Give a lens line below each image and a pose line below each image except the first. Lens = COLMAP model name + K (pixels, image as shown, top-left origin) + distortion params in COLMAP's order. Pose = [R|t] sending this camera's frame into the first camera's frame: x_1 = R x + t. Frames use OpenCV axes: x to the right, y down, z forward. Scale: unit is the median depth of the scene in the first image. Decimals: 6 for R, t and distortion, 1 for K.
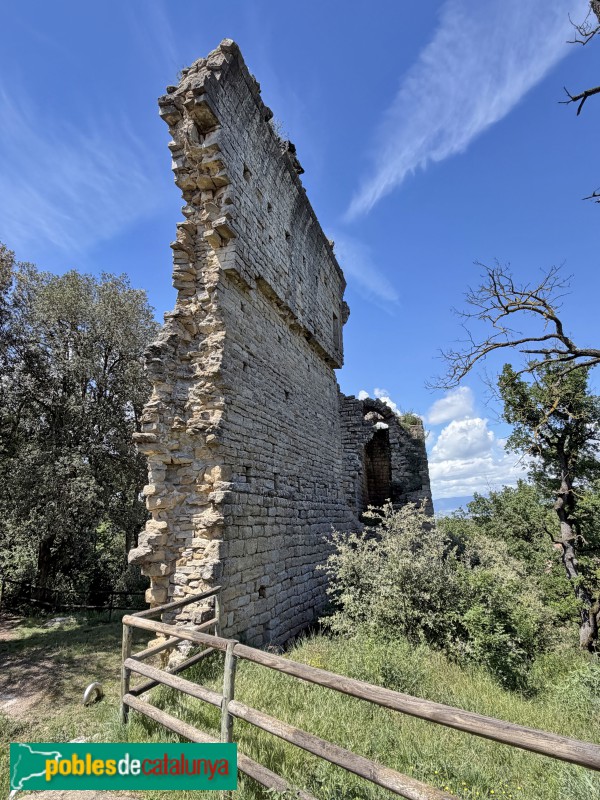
lens RADIAL K [[493.4, 0, 300.0], [0, 493.4, 400.0], [0, 0, 1]] dist [-0.003368, -0.001014]
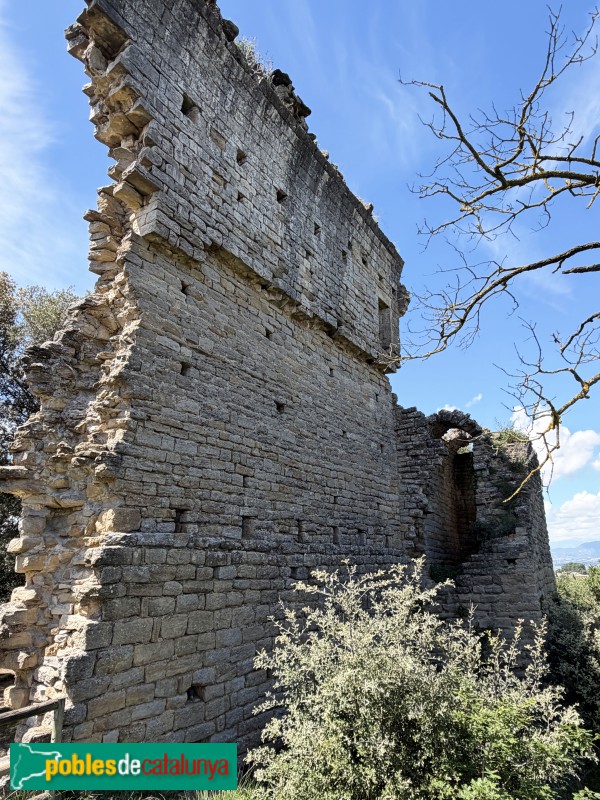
lens RADIAL K [[542.4, 0, 275.4], [0, 542.4, 432.8], [0, 0, 1]] dist [-0.003250, -0.000147]
pose [[0.961603, -0.059403, -0.267940, 0.220505], [0.060113, 0.998176, -0.005560, 0.037805], [0.267781, -0.010760, 0.963420, 0.278477]]
